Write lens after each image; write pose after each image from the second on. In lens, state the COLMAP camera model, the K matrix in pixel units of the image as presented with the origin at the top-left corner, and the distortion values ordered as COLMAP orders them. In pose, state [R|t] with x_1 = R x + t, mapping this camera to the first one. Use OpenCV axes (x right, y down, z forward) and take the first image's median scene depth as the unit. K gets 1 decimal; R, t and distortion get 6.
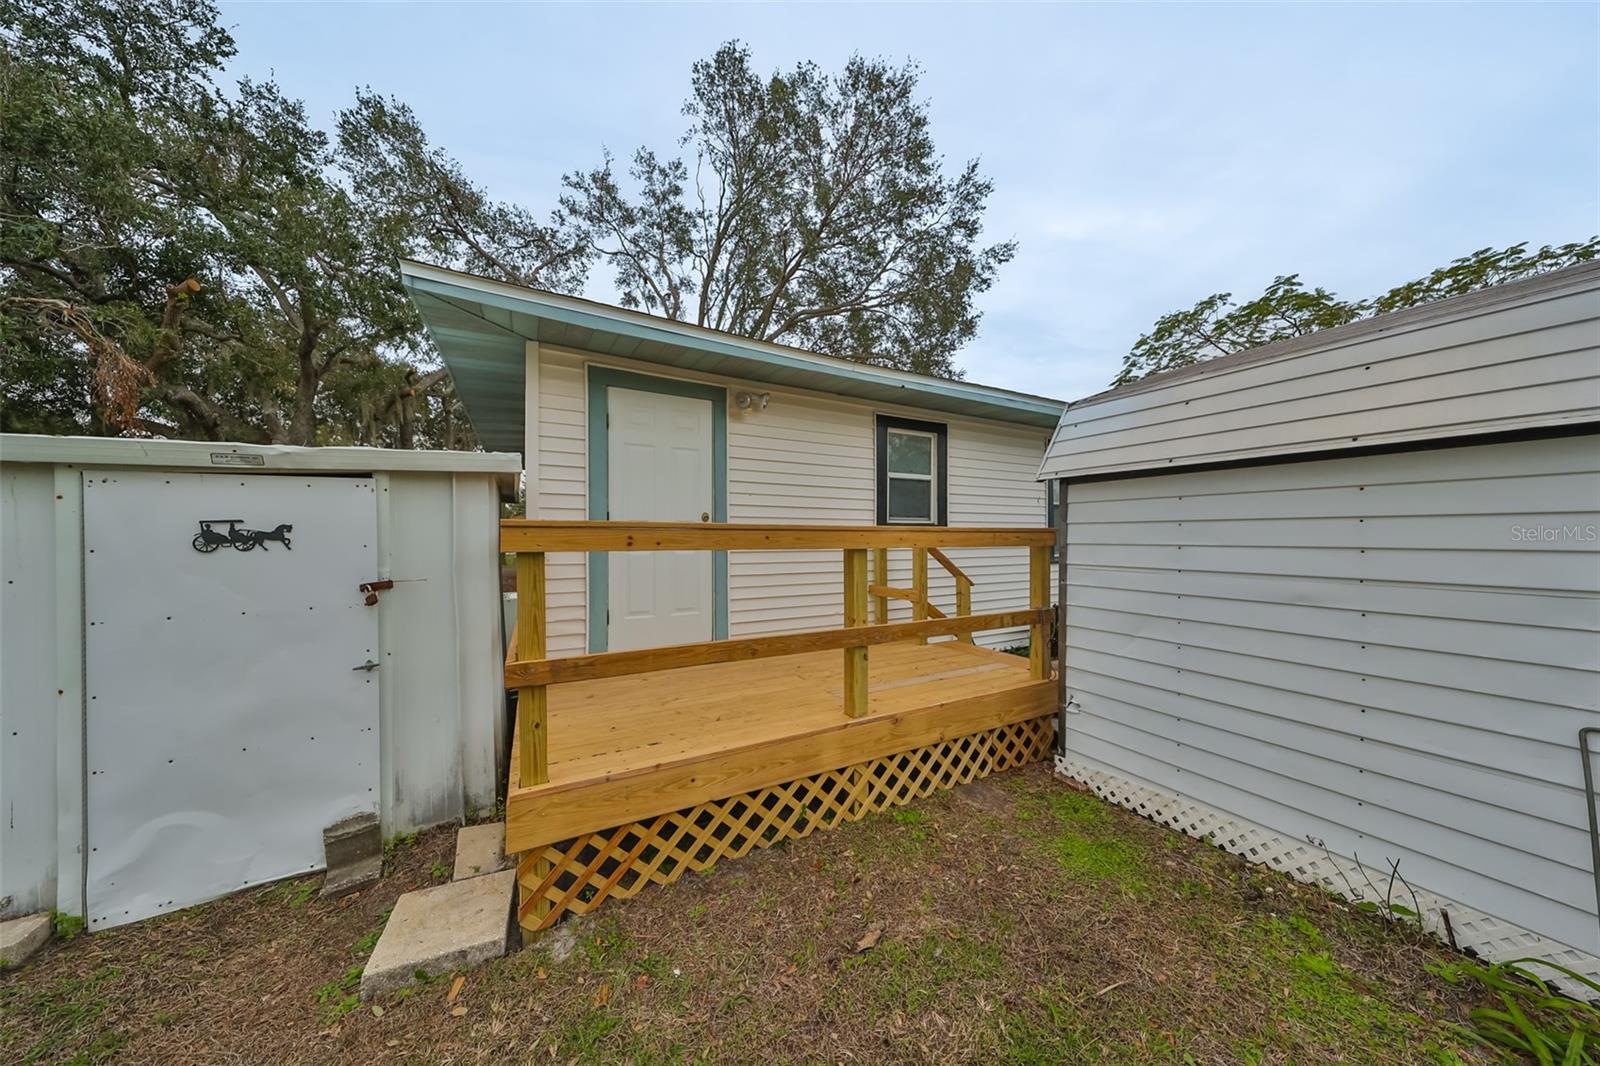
lens RADIAL K [[496.5, 0, 801.0], [0, 496.5, 537.8], [0, 0, 1]] dist [0.000193, 0.000055]
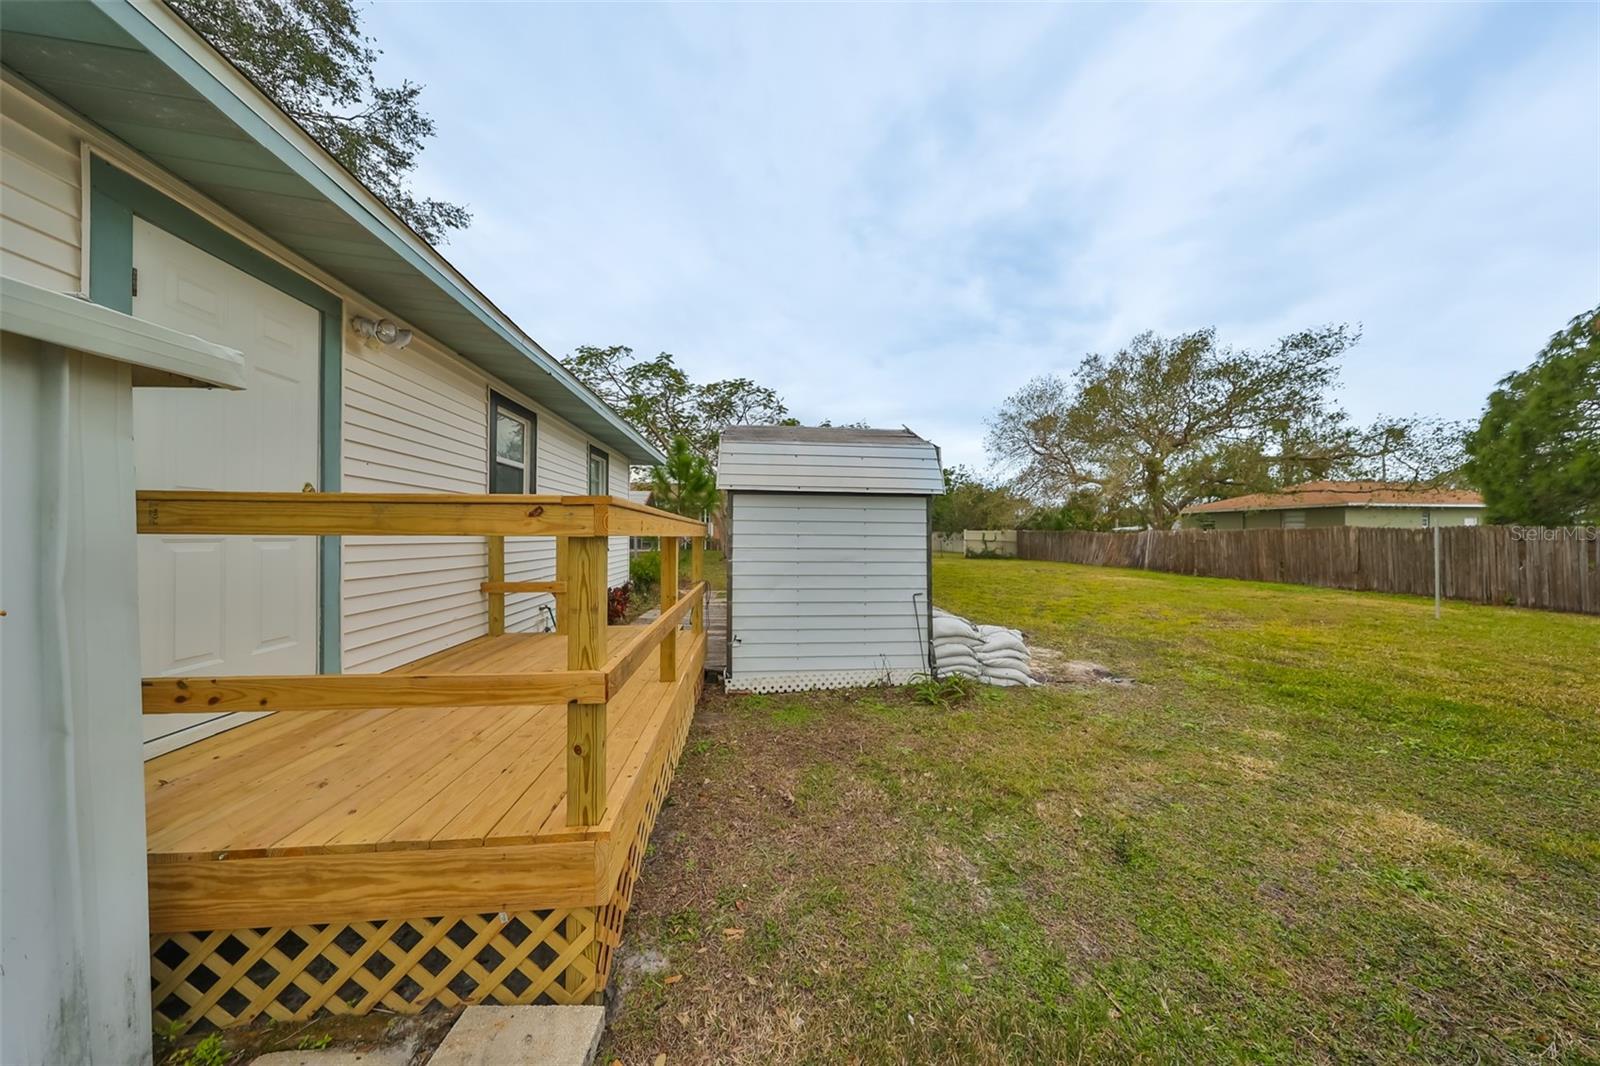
lens RADIAL K [[496.5, 0, 801.0], [0, 496.5, 537.8], [0, 0, 1]] dist [0.000193, 0.000055]
pose [[0.390066, -0.000912, 0.920787, -0.522716], [-0.007688, 0.999961, 0.004247, 0.010932], [-0.920755, -0.008736, 0.390044, 0.165185]]
